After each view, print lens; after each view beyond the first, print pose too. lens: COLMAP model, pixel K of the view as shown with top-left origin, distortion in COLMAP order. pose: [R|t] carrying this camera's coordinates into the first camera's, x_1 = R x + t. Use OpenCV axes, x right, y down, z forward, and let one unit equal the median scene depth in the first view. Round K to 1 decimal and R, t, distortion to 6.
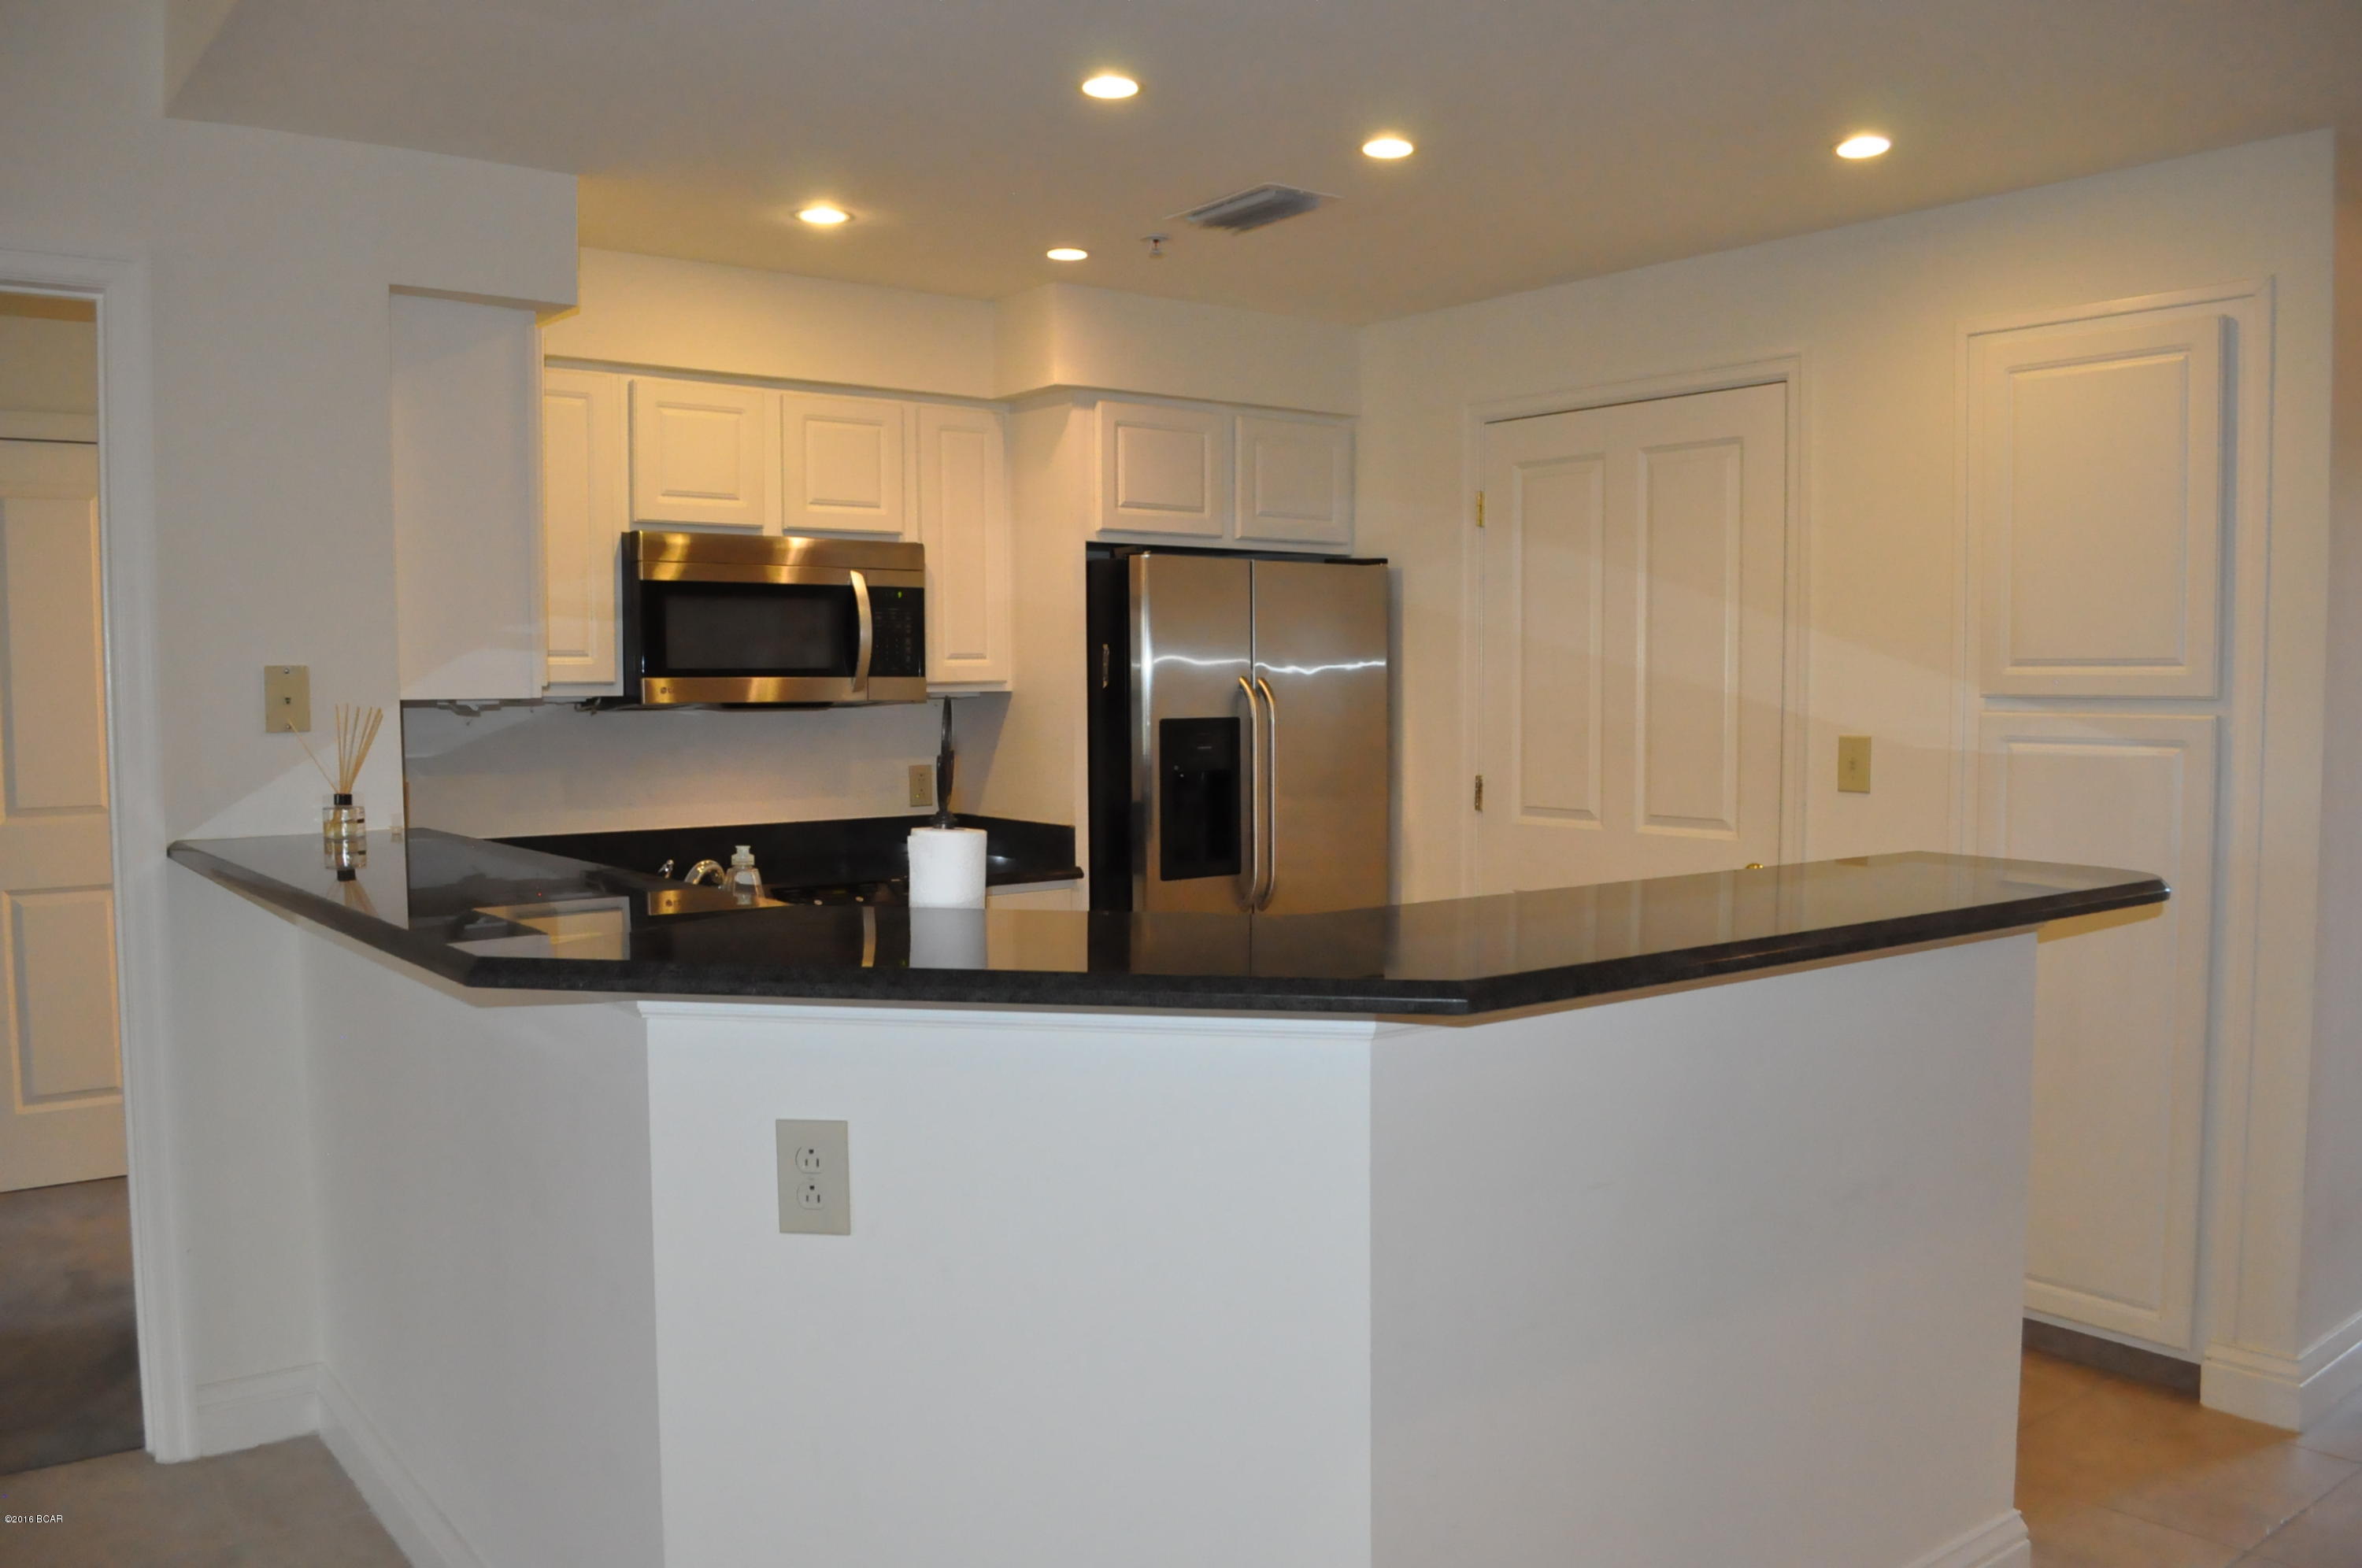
lens RADIAL K [[1881.5, 0, 1181.0], [0, 1881.5, 784.0], [0, 0, 1]] dist [-0.032316, -0.006126]
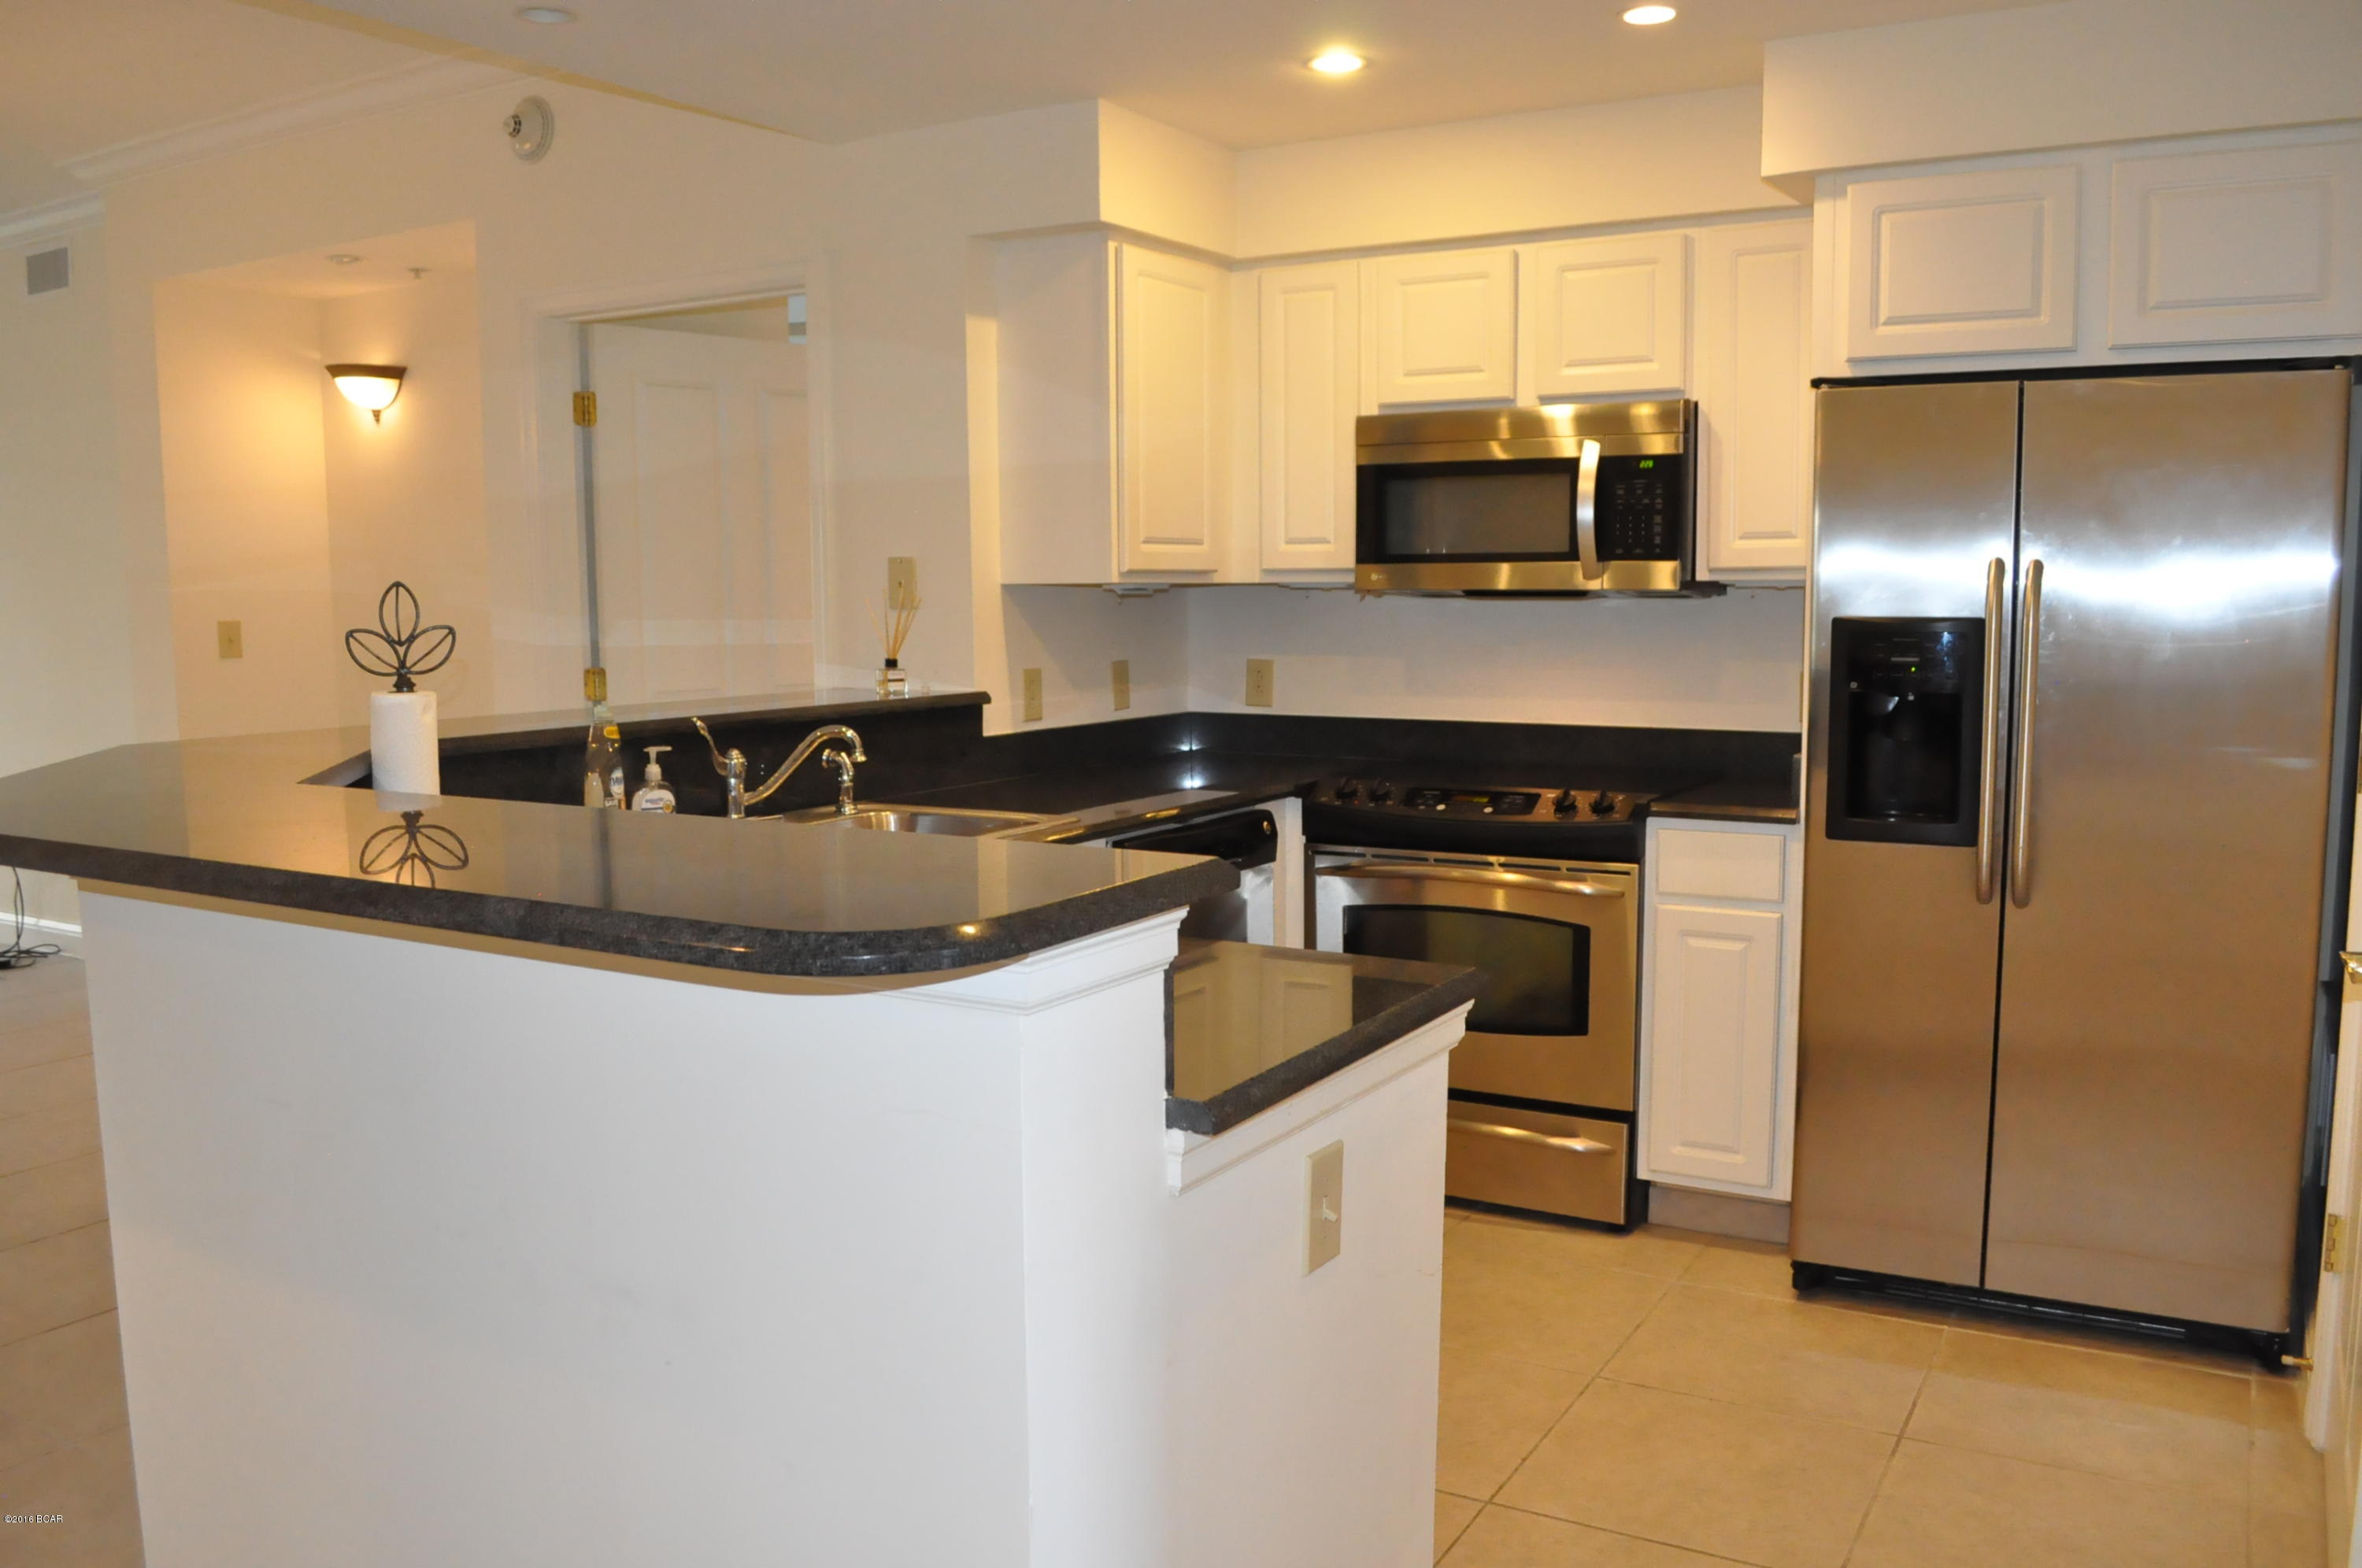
lens RADIAL K [[1881.5, 0, 1181.0], [0, 1881.5, 784.0], [0, 0, 1]] dist [-0.032316, -0.006126]
pose [[0.380488, 0.105172, -0.918786, 0.574201], [-0.045464, 0.994438, 0.095005, -0.029077], [0.923668, 0.005623, 0.383153, 0.497804]]
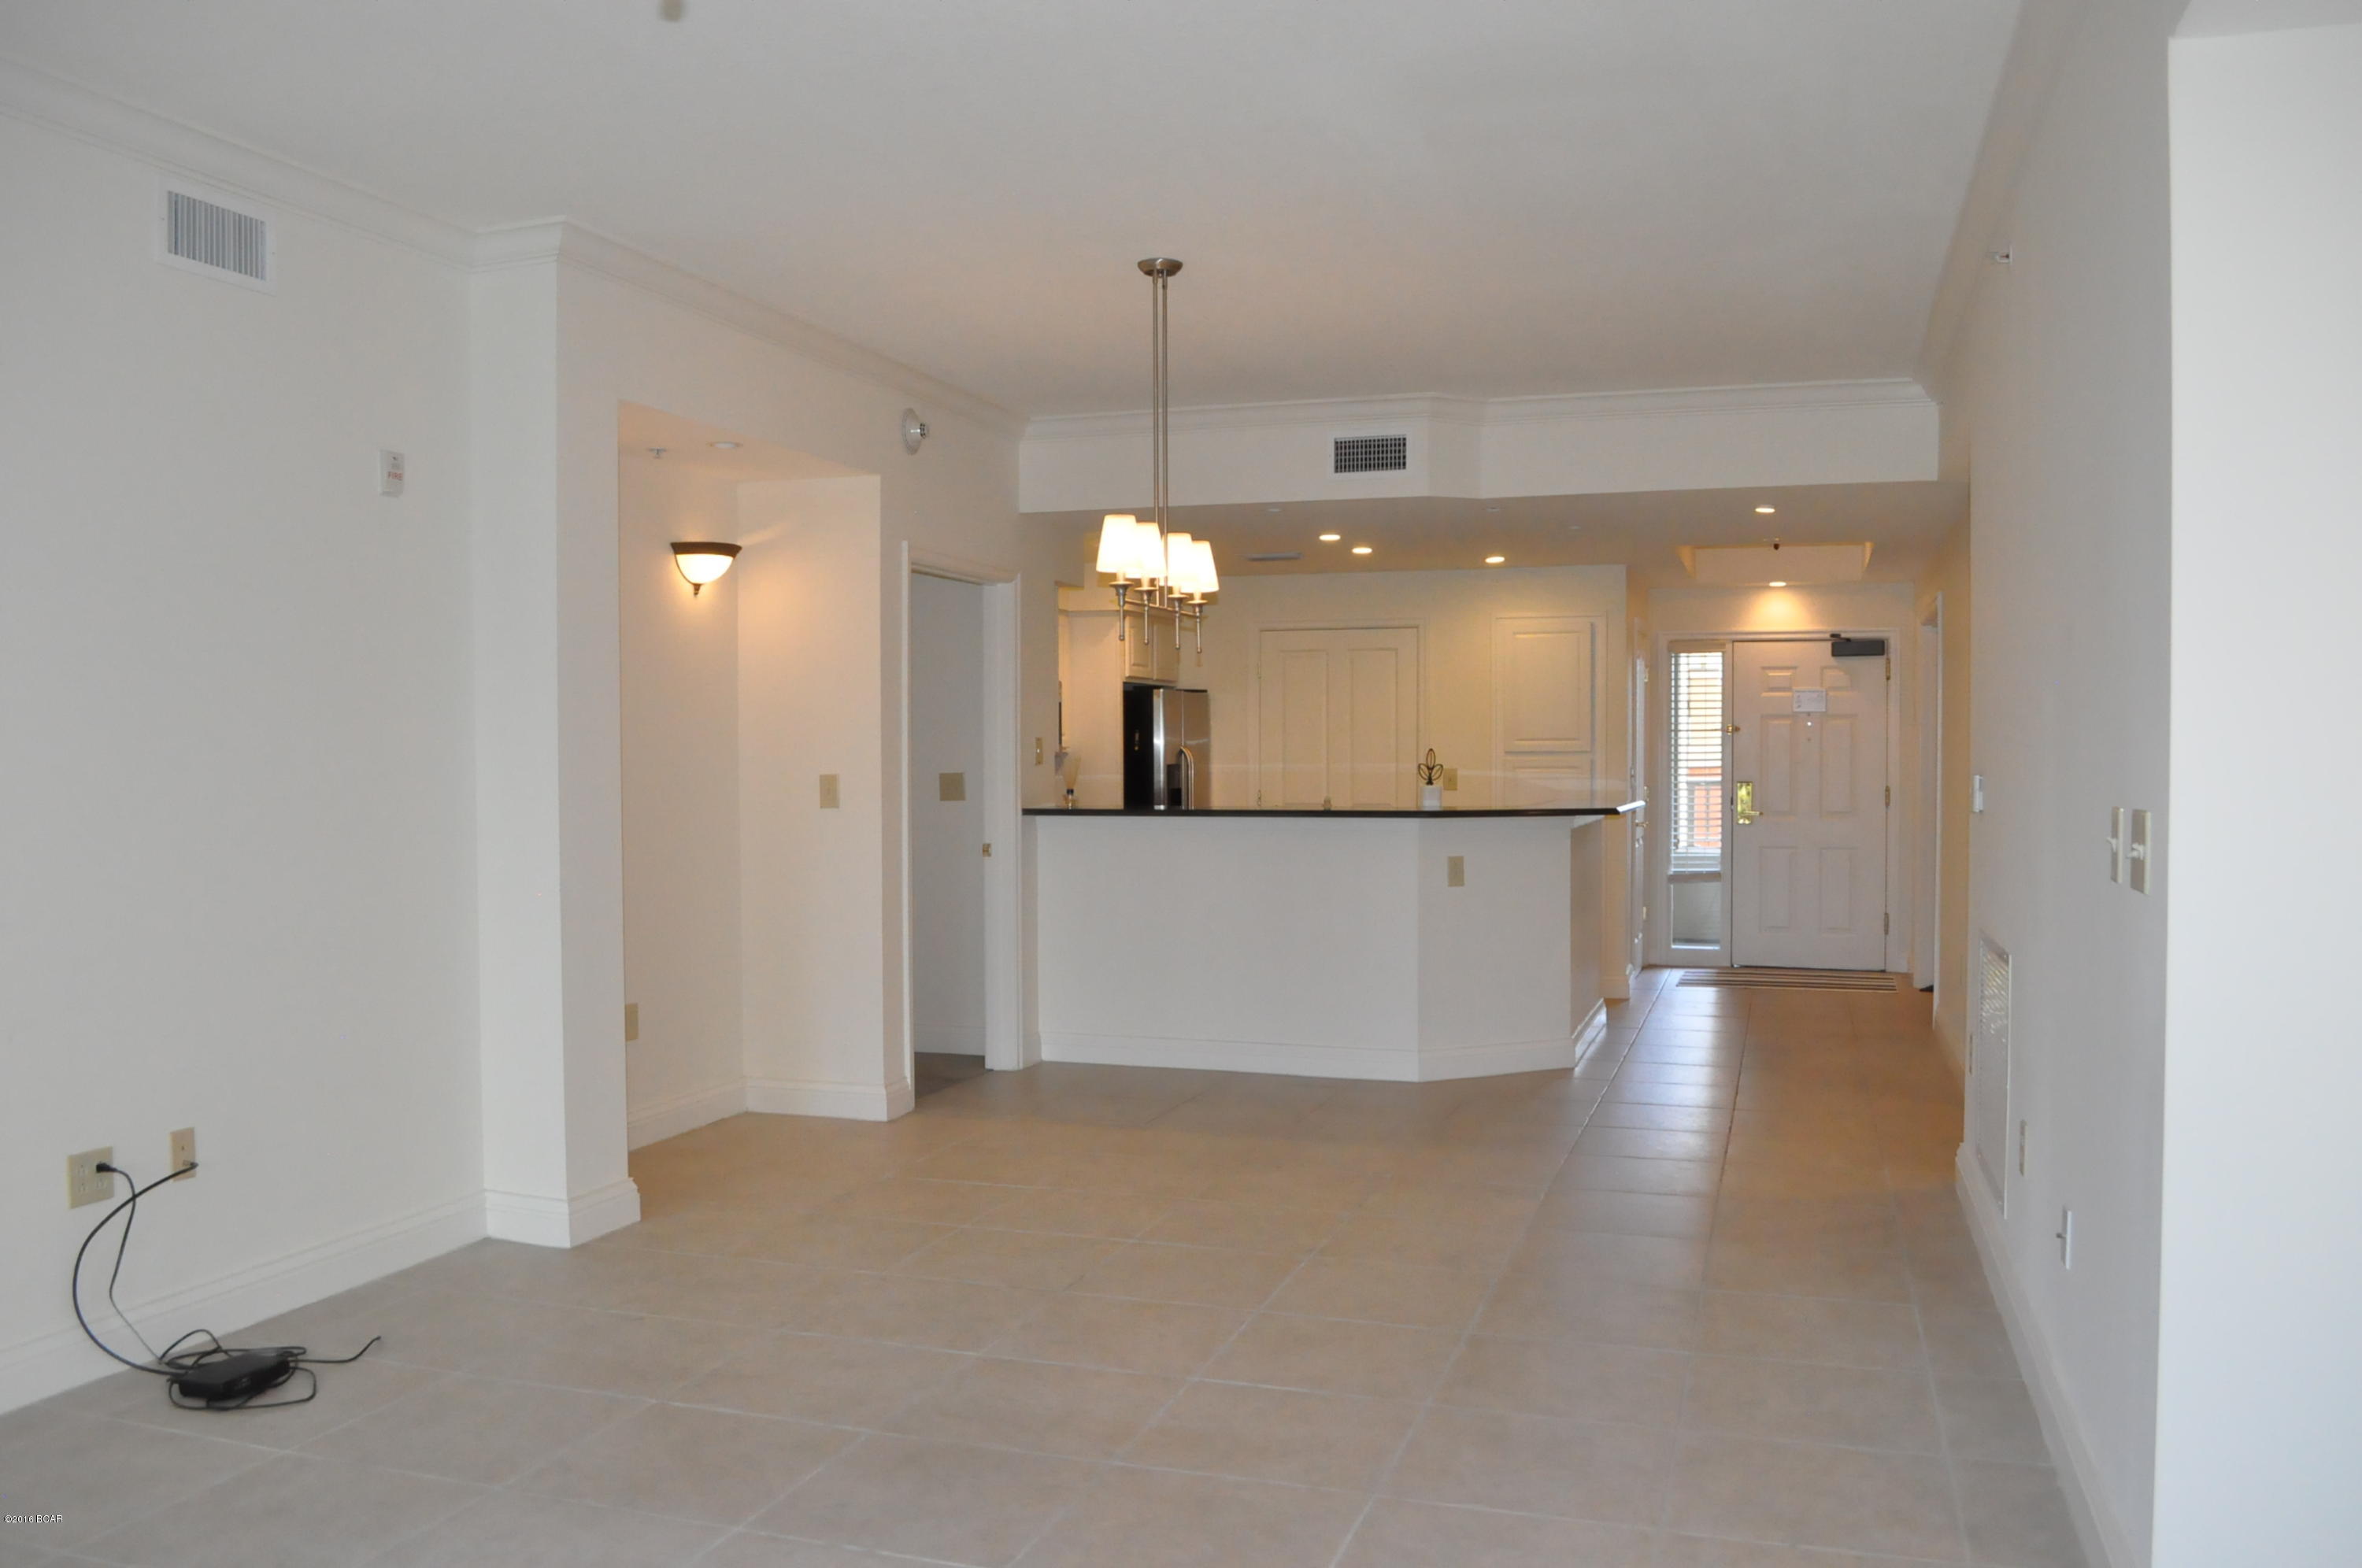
lens RADIAL K [[1881.5, 0, 1181.0], [0, 1881.5, 784.0], [0, 0, 1]] dist [-0.032316, -0.006126]
pose [[0.827633, -0.008163, 0.561210, -1.216001], [0.034098, 0.998779, -0.035758, 0.065730], [-0.560233, 0.048731, 0.826900, -0.802074]]
